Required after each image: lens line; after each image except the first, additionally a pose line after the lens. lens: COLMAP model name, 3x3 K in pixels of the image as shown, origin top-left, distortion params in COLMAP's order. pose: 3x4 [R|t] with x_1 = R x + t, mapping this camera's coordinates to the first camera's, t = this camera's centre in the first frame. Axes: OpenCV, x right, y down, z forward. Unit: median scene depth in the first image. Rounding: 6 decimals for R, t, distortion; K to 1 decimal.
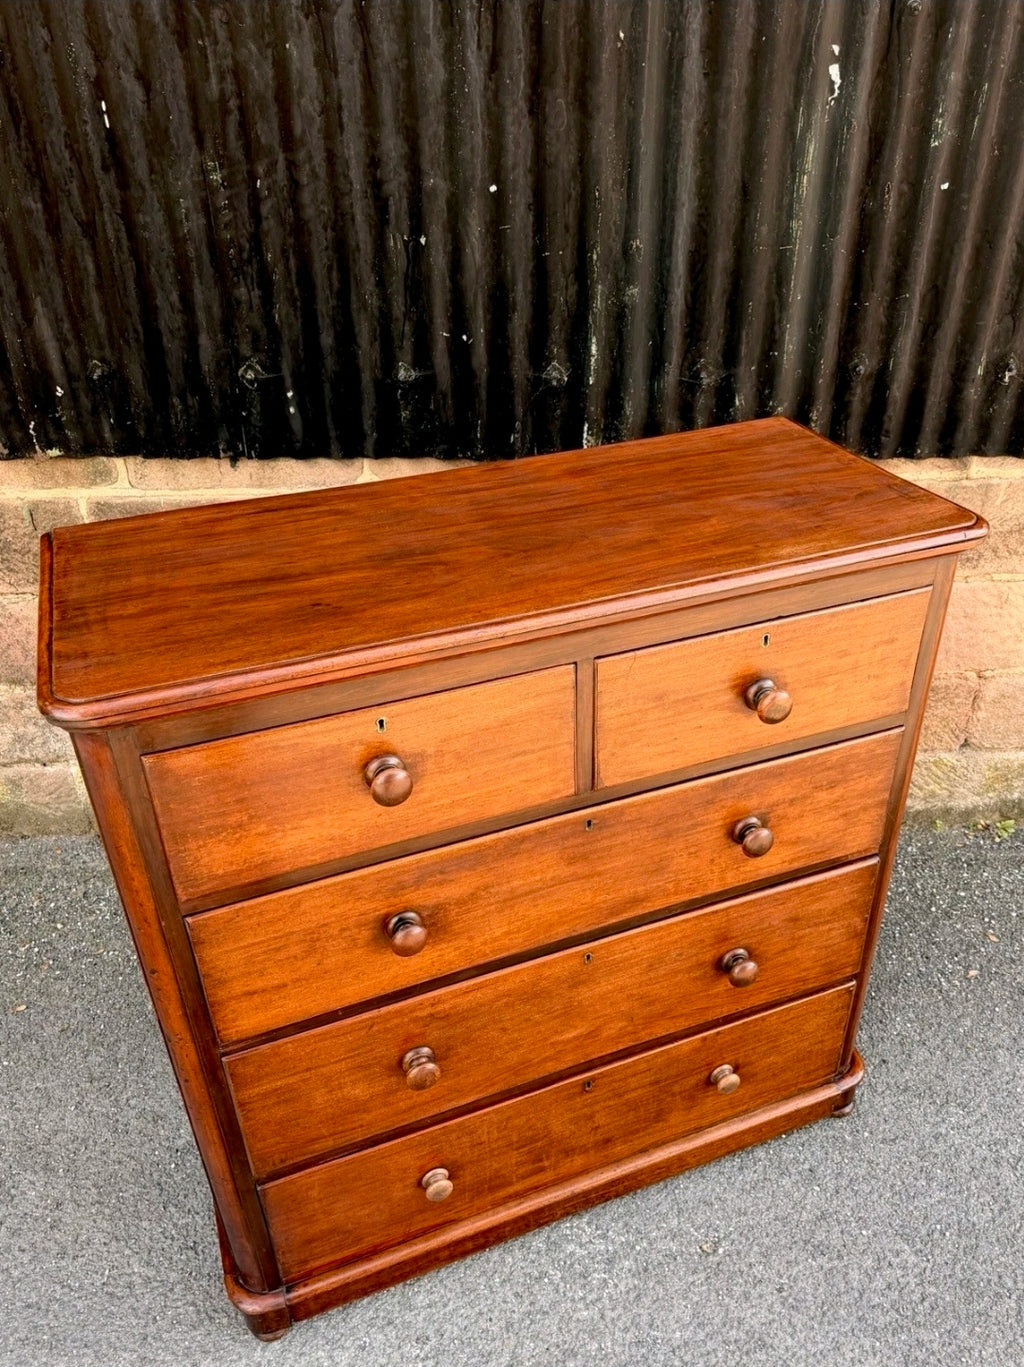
lens RADIAL K [[1036.6, 0, 518.7], [0, 1036.6, 676.6], [0, 0, 1]] dist [0.010697, -0.020617]
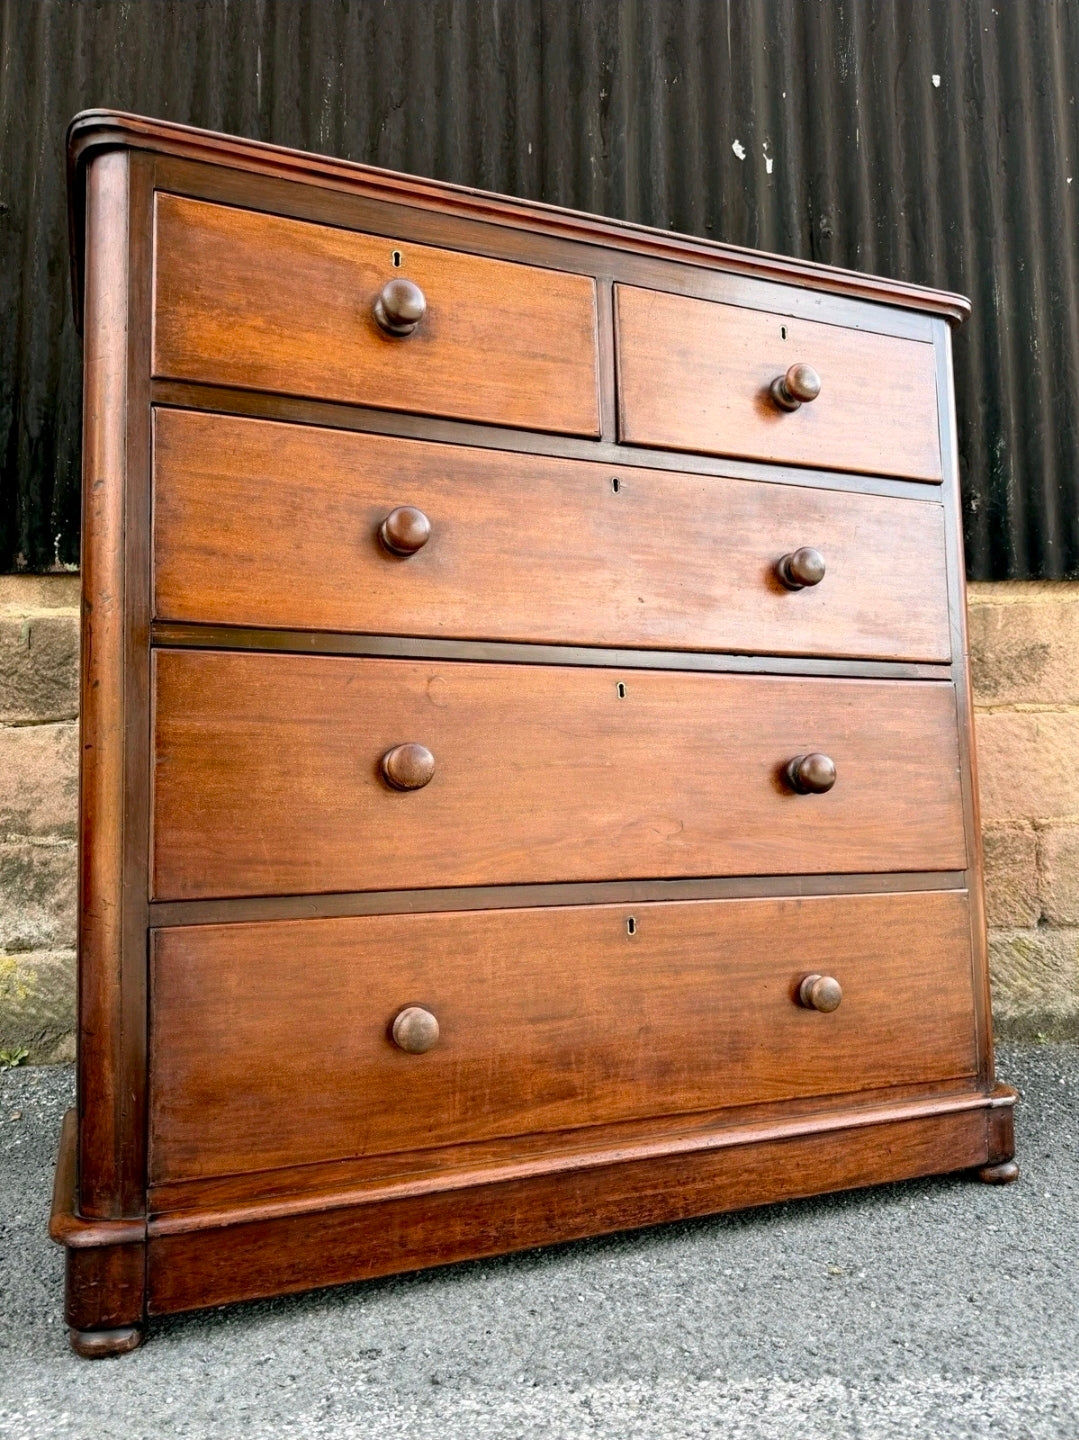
lens RADIAL K [[1062.1, 0, 541.9], [0, 1062.1, 726.6], [0, 0, 1]] dist [0.001520, -0.011400]
pose [[0.999646, 0.005105, 0.026096, -0.013436], [0.011506, 0.801722, -0.597587, 0.643636], [-0.023972, 0.597676, 0.801379, 0.291805]]
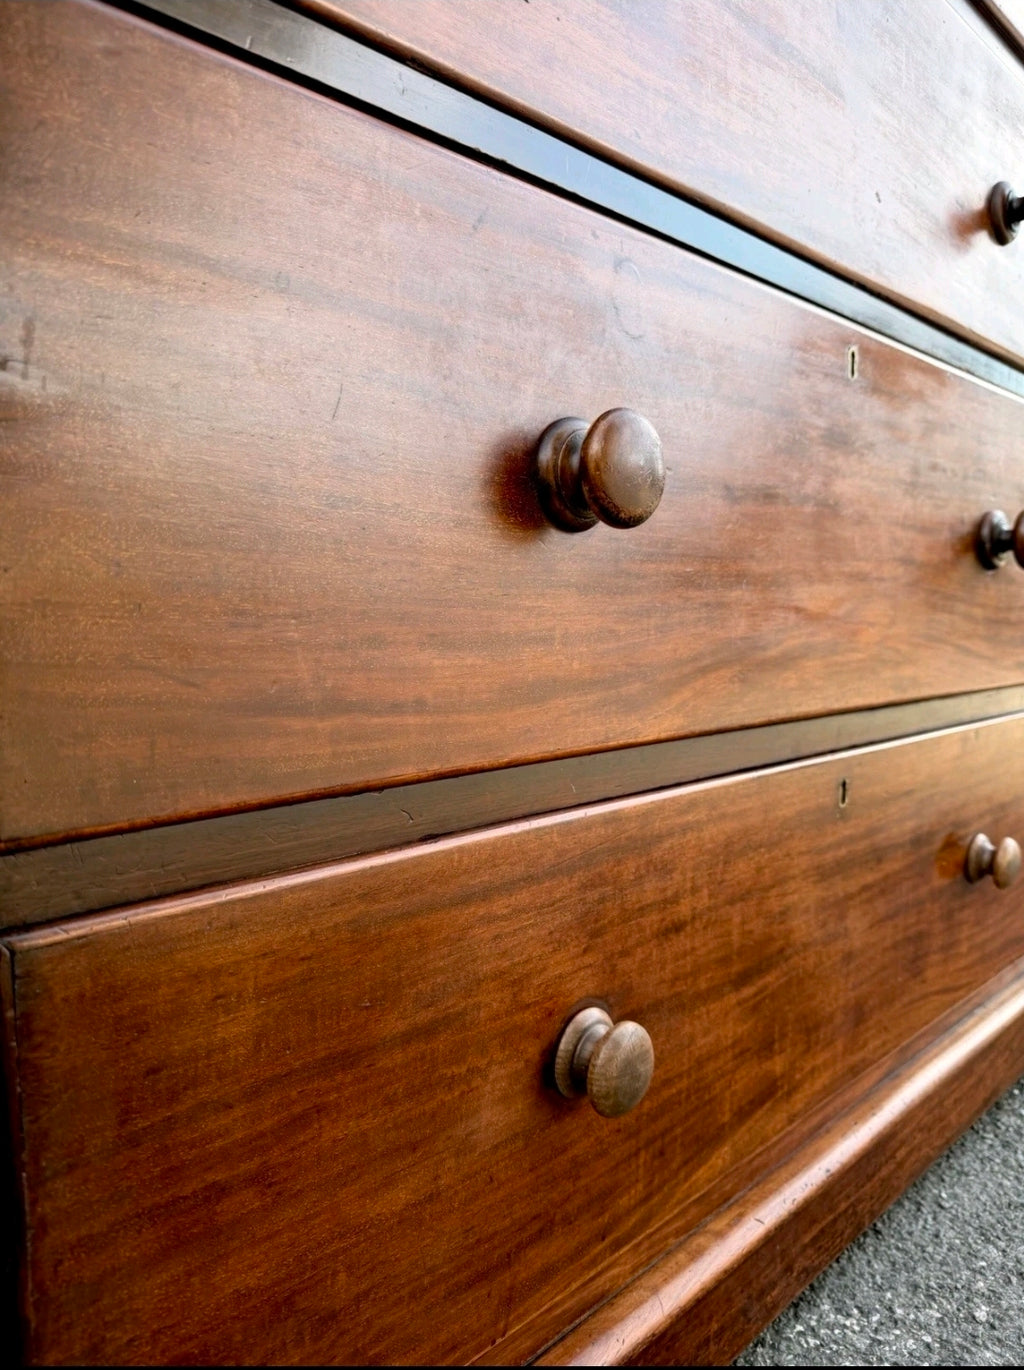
lens RADIAL K [[969.8, 0, 509.3], [0, 969.8, 684.7], [0, 0, 1]] dist [-0.022126, -0.001252]
pose [[0.919953, -0.007175, 0.391963, -0.185915], [0.180852, 0.894851, -0.408086, 0.435280], [-0.347820, 0.446308, 0.824518, 0.630487]]
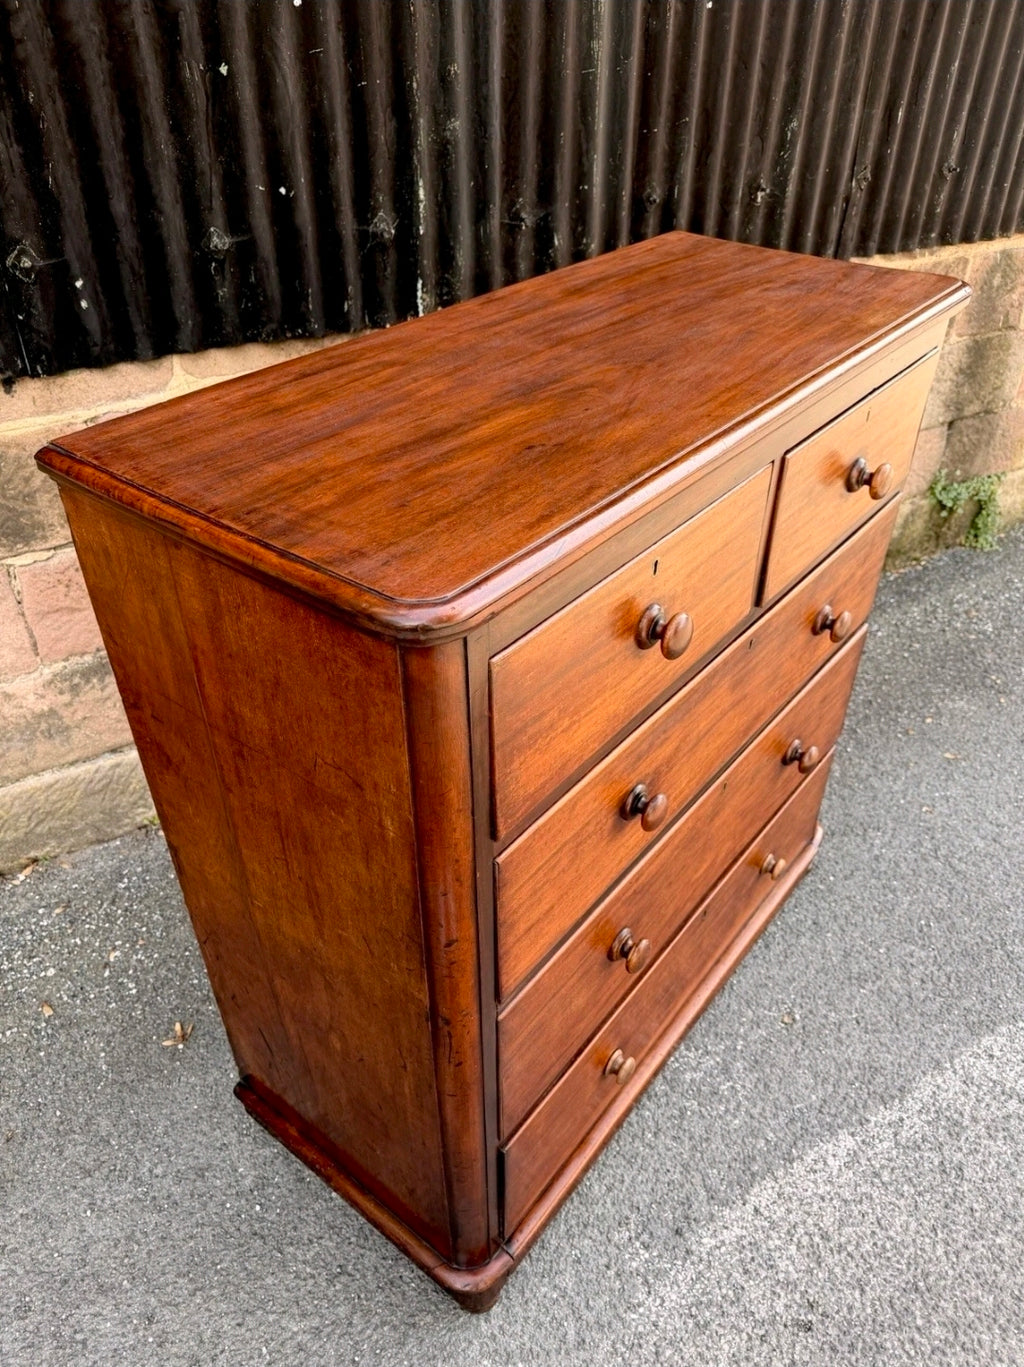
lens RADIAL K [[971.4, 0, 503.7], [0, 971.4, 685.9], [0, 0, 1]] dist [-0.001375, -0.009770]
pose [[0.863978, -0.281168, 0.417715, -0.388831], [0.245530, 0.959513, 0.138017, 0.000427], [-0.439609, -0.016682, 0.898034, 0.214368]]
